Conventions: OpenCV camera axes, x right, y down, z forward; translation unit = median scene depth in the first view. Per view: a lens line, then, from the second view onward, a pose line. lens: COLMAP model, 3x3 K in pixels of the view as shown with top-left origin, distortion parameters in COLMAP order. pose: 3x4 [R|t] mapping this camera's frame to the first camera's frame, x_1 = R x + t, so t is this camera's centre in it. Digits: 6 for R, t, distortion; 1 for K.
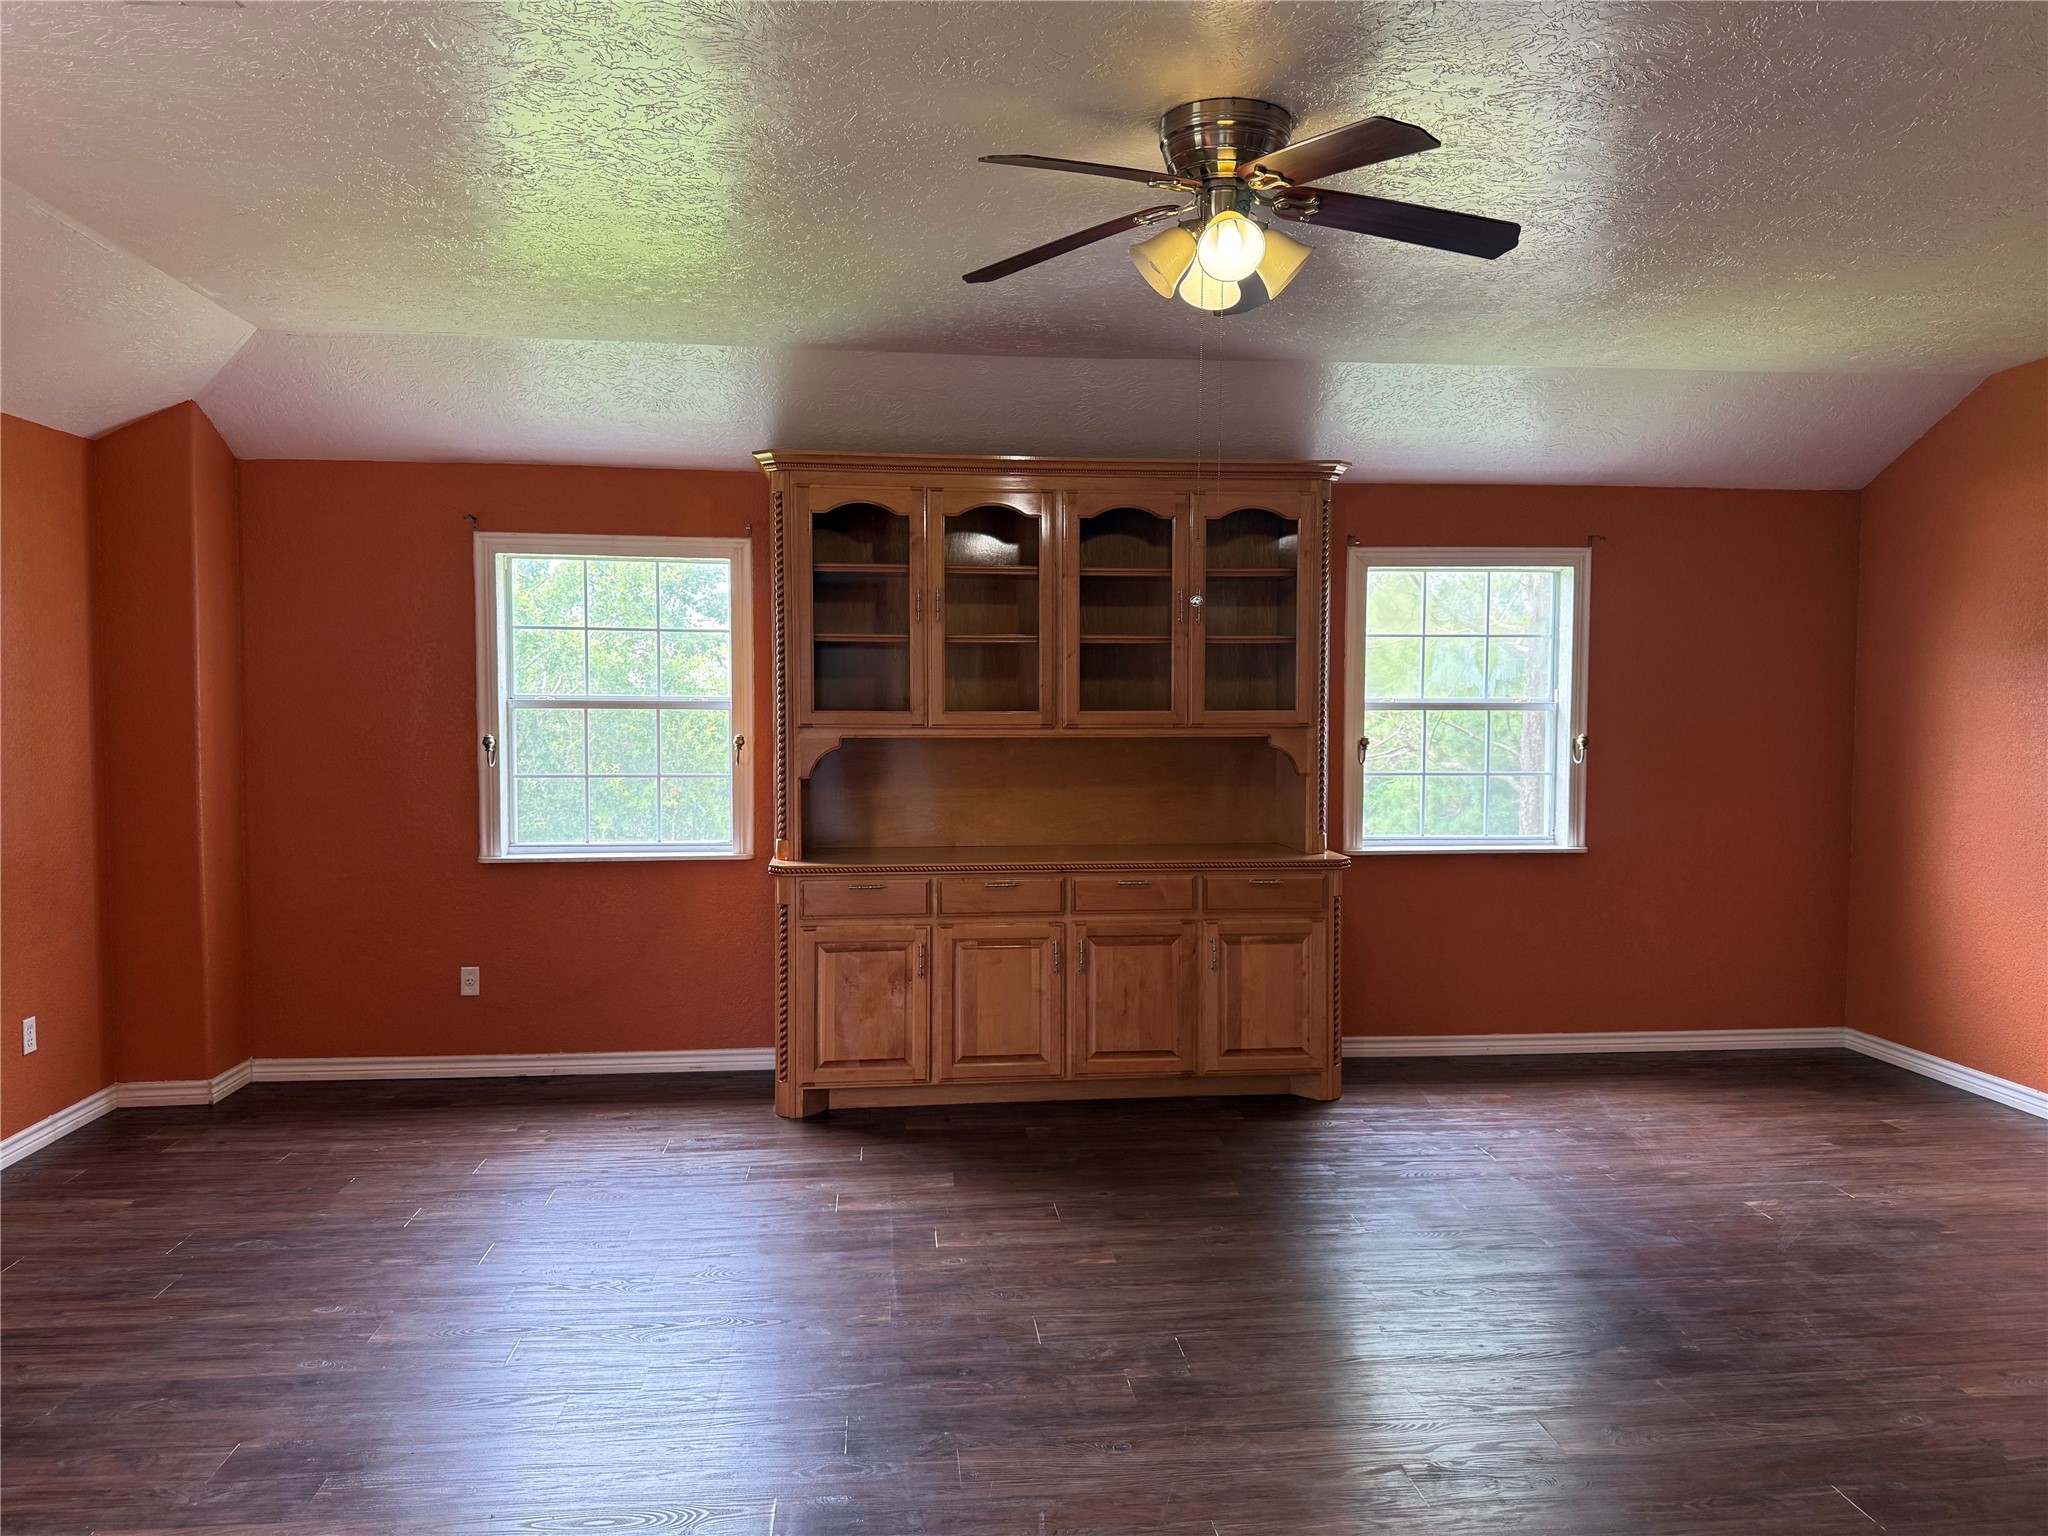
lens RADIAL K [[1442.8, 0, 1024.0], [0, 1442.8, 768.0], [0, 0, 1]] dist [0.082012, -0.108150]
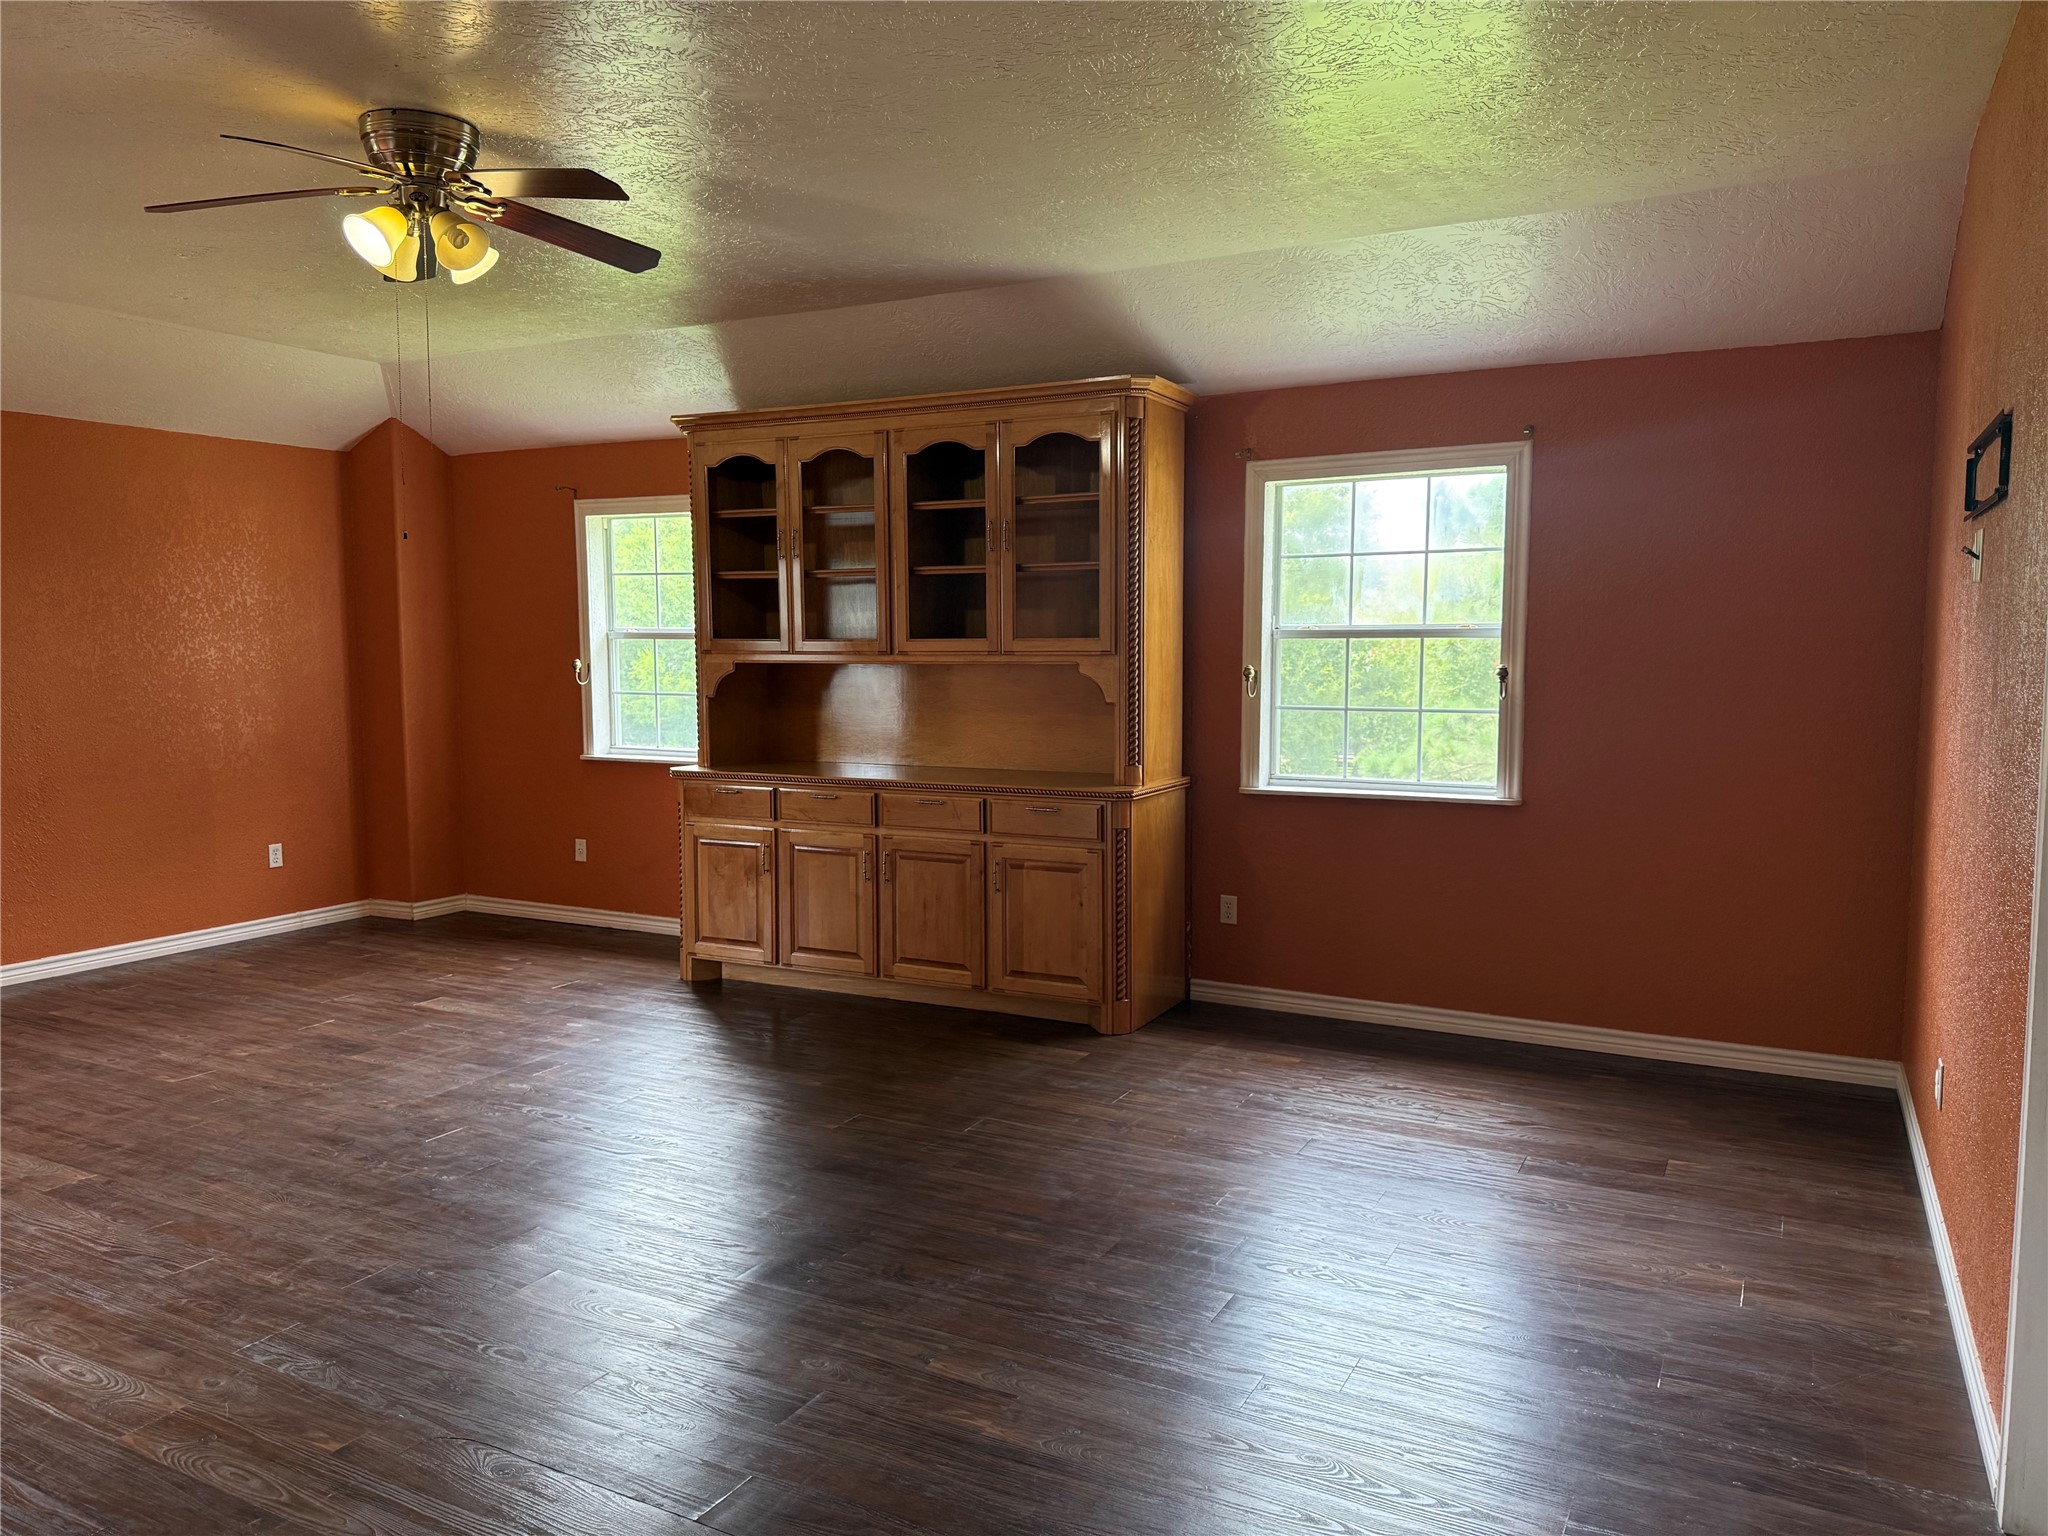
lens RADIAL K [[1442.8, 0, 1024.0], [0, 1442.8, 768.0], [0, 0, 1]] dist [0.082012, -0.108150]
pose [[0.830312, 0.044998, -0.555478, 0.701277], [-0.022447, 0.998626, 0.047343, 0.003413], [0.556846, -0.026841, 0.830182, 0.161171]]
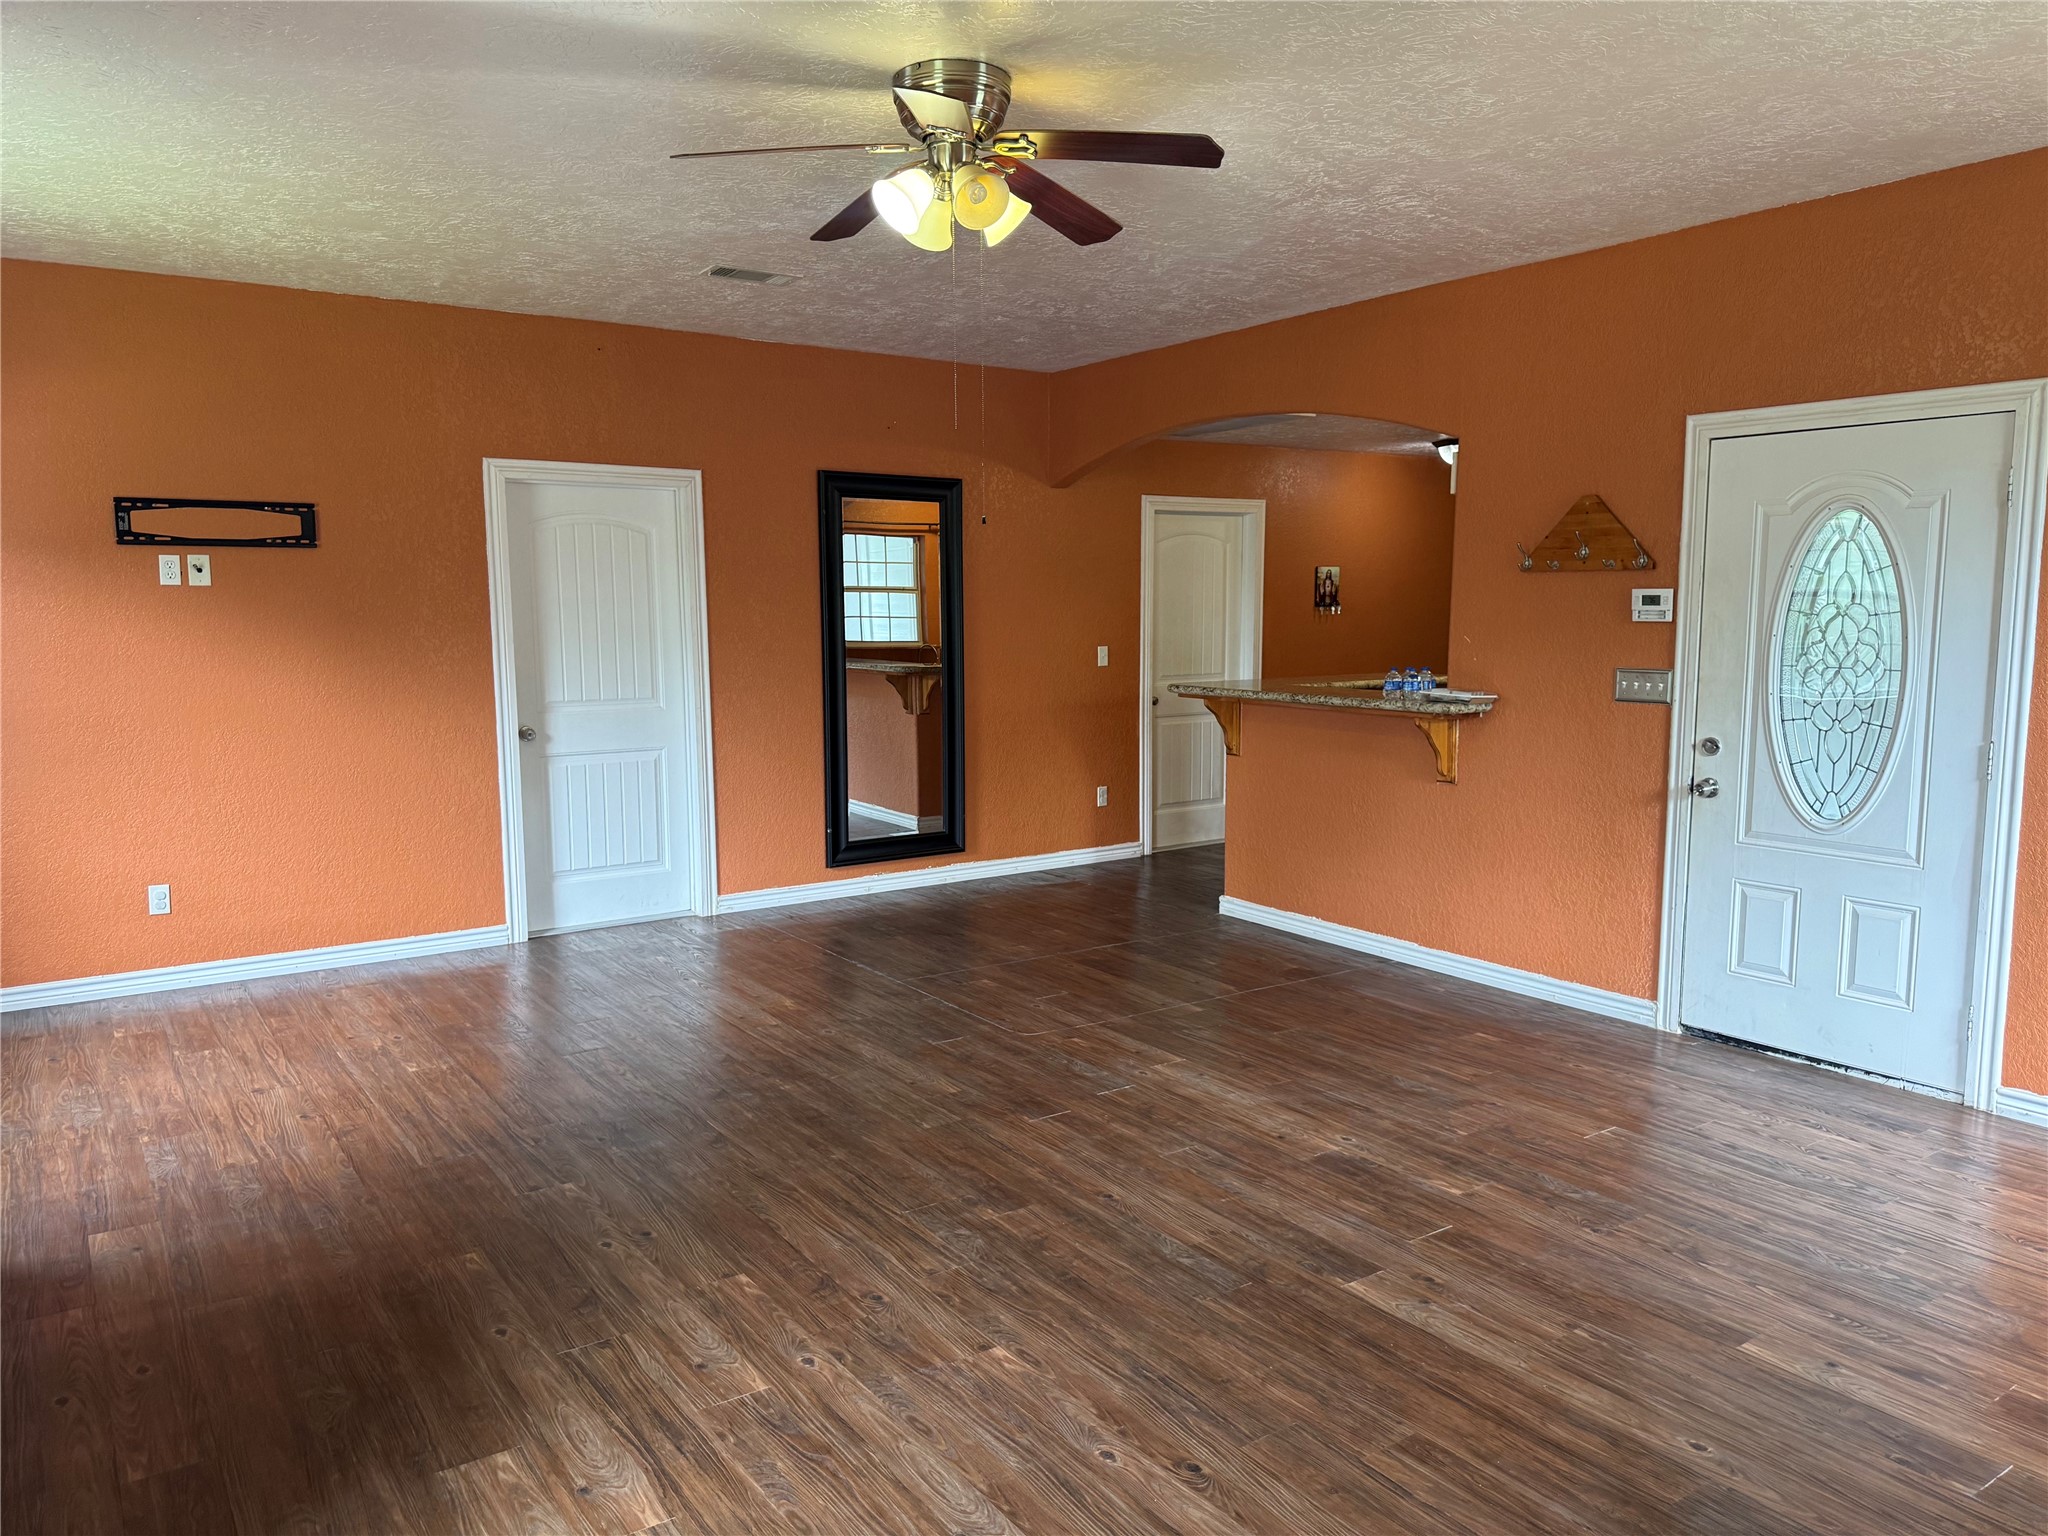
lens RADIAL K [[1442.8, 0, 1024.0], [0, 1442.8, 768.0], [0, 0, 1]] dist [0.082012, -0.108150]
pose [[-0.487567, -0.103736, 0.866901, -0.523662], [0.040728, 0.989133, 0.141269, -0.049083], [-0.872135, 0.104185, -0.478044, 0.888193]]
